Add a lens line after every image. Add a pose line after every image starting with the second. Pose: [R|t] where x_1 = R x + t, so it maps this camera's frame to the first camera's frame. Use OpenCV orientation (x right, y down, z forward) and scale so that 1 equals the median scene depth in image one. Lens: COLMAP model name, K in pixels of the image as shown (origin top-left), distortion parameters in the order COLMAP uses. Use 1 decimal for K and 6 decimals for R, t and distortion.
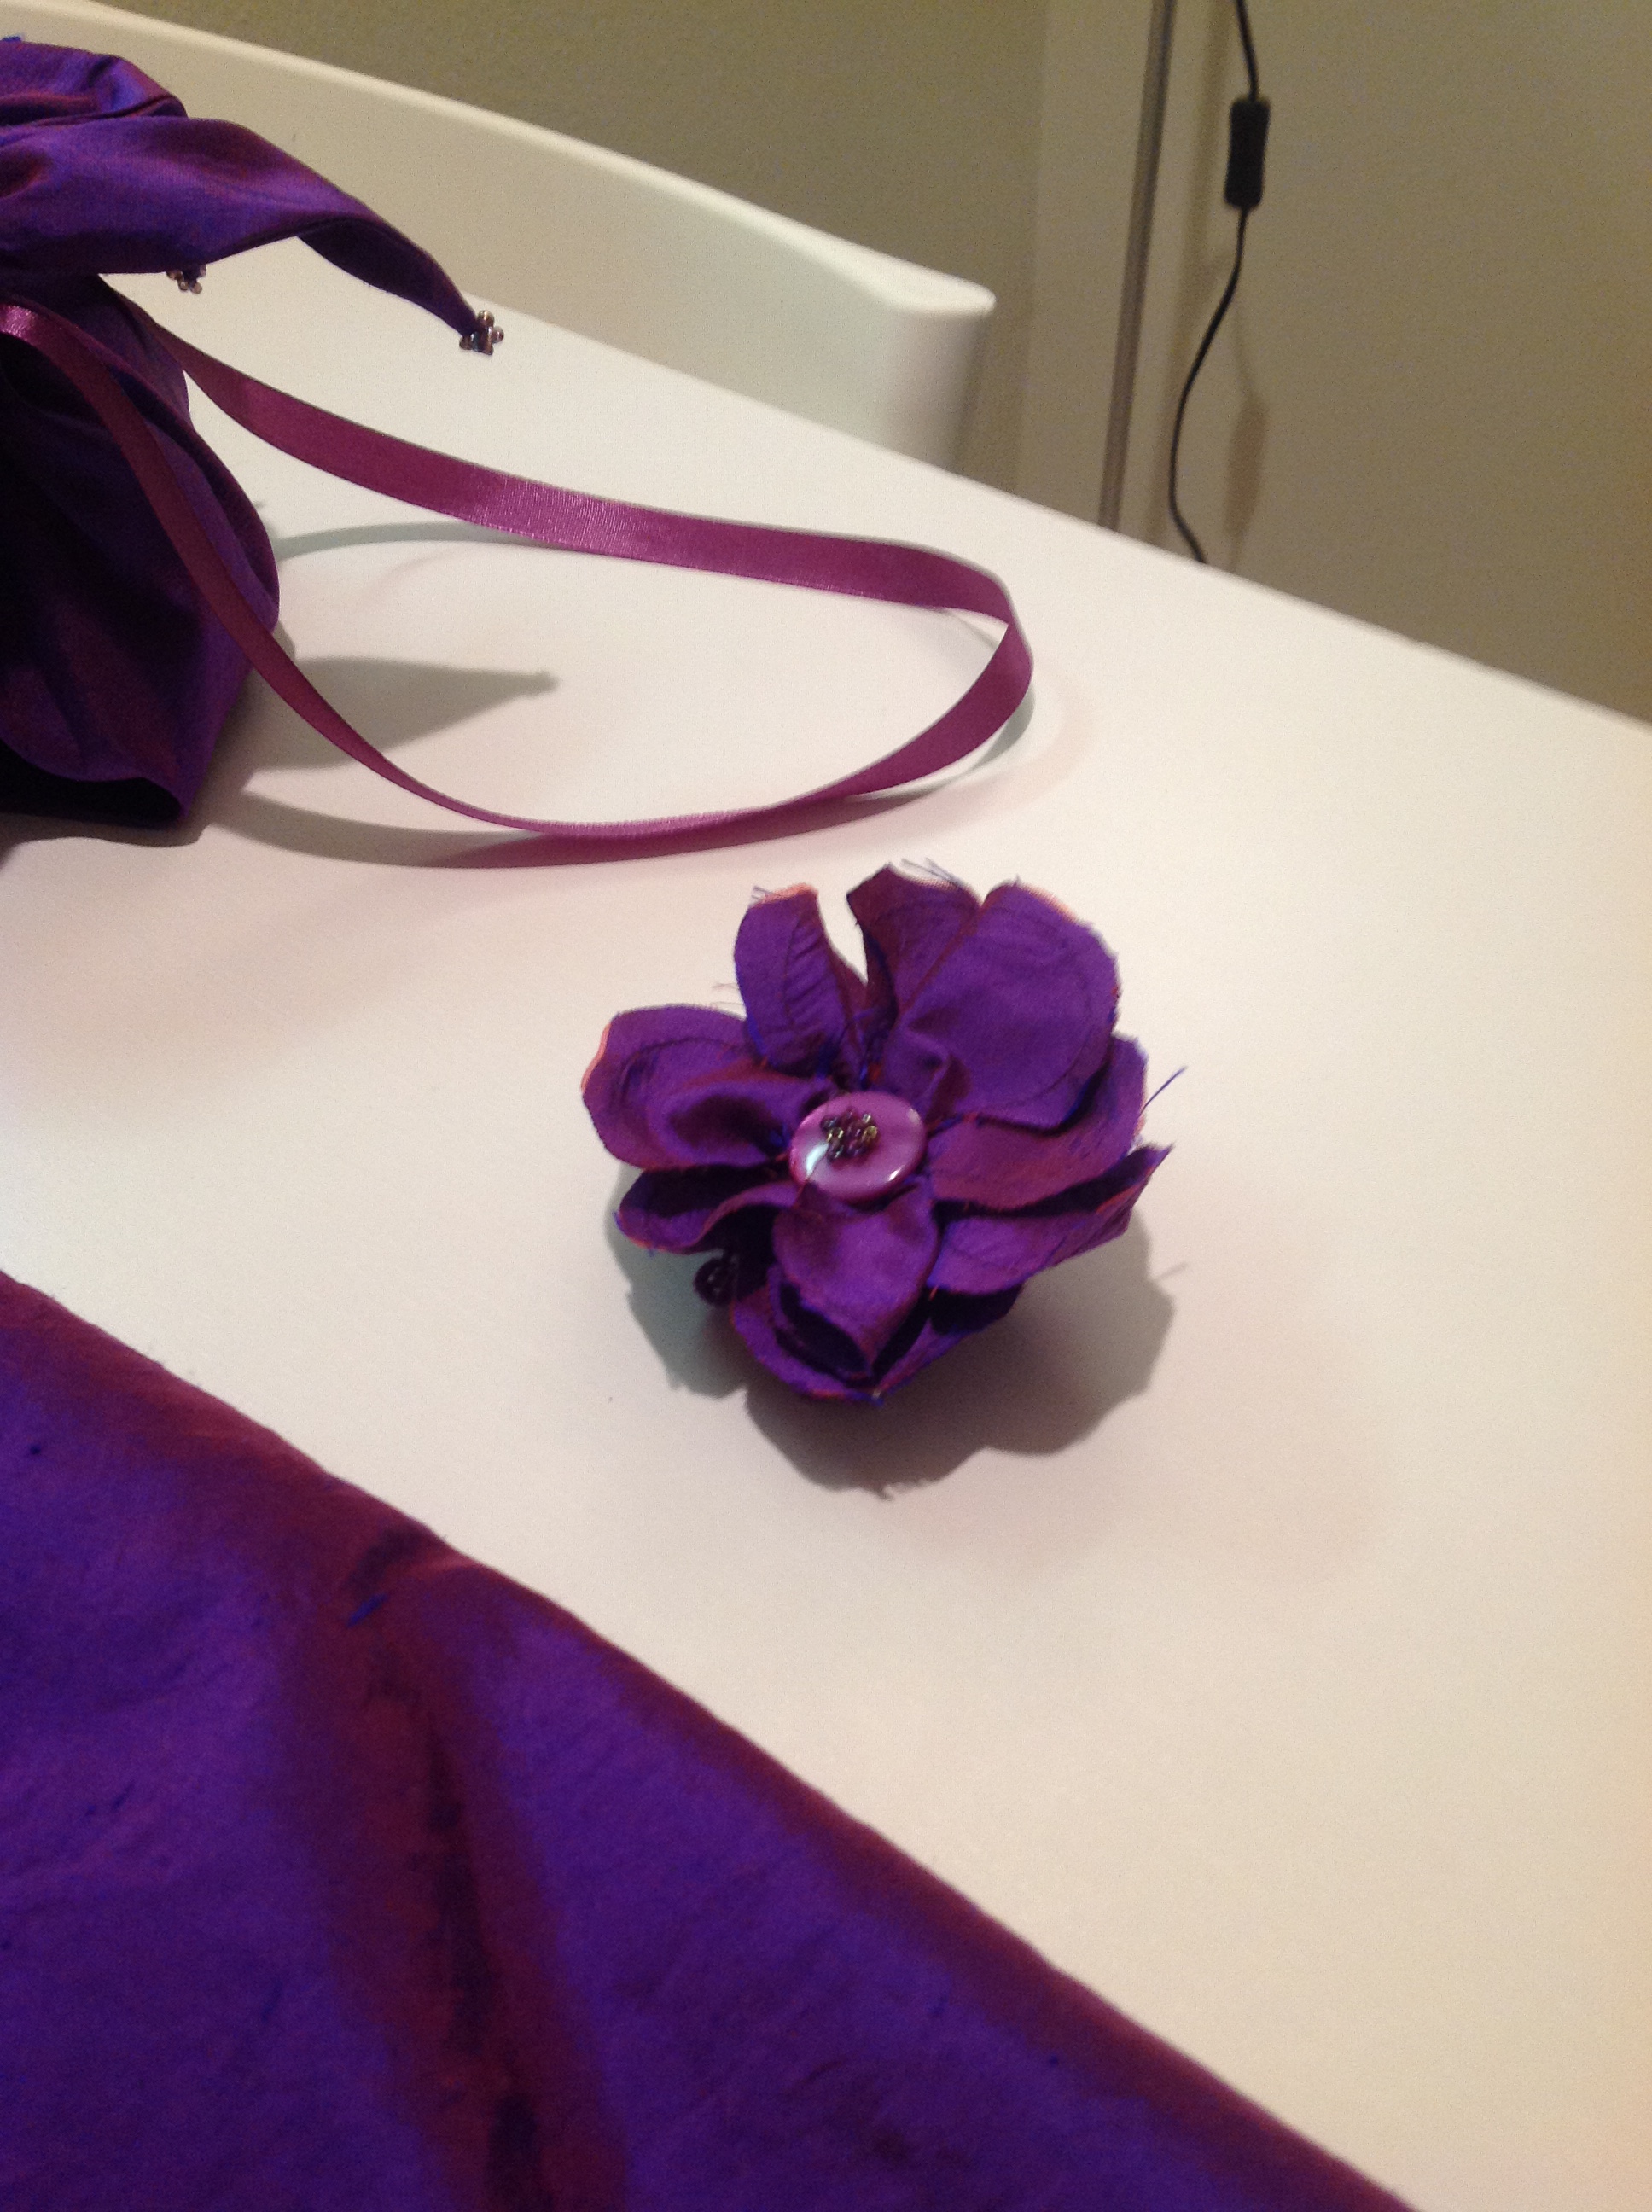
lens RADIAL K [[2265.2, 0, 827.7], [0, 2265.2, 1105.5], [0, 0, 1]] dist [0.110704, 0.000000]
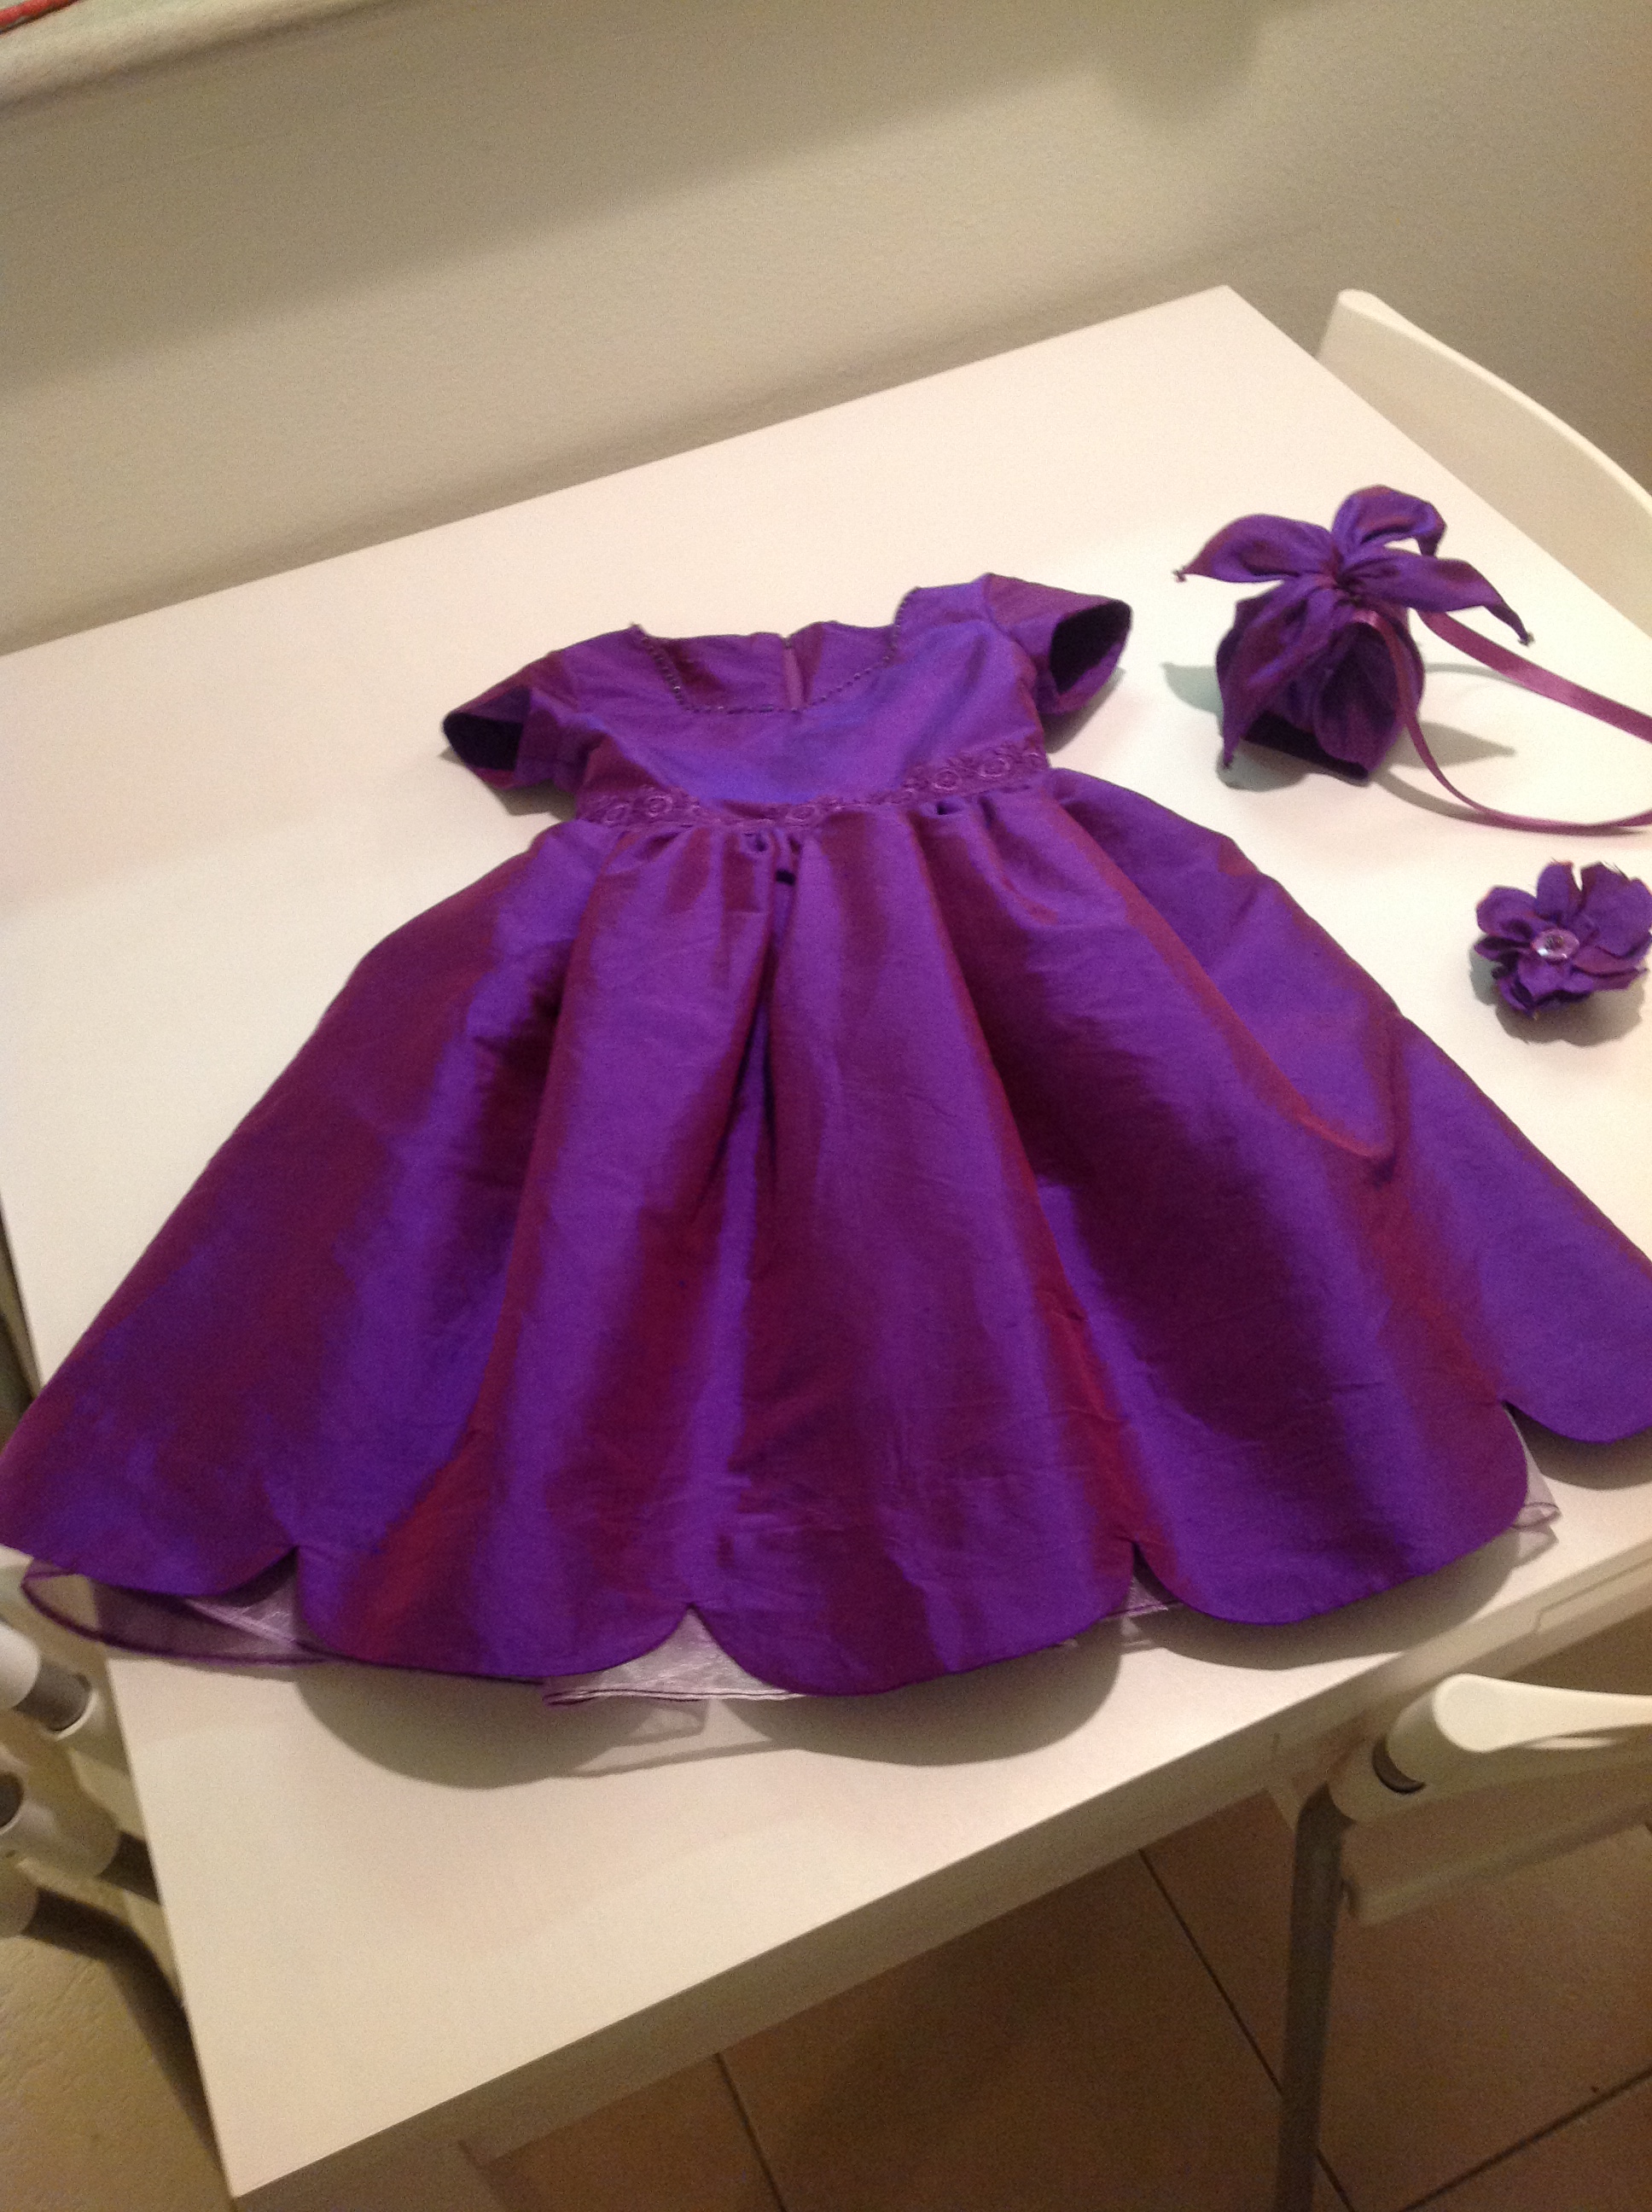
lens RADIAL K [[2265.2, 0, 827.0], [0, 2265.2, 1109.6], [0, 0, 1]] dist [0.110704, 0.000000]
pose [[0.892560, 0.301643, -0.335184, 0.245045], [-0.268659, 0.952716, 0.141970, 0.055400], [0.362159, -0.036667, 0.931395, -2.368778]]
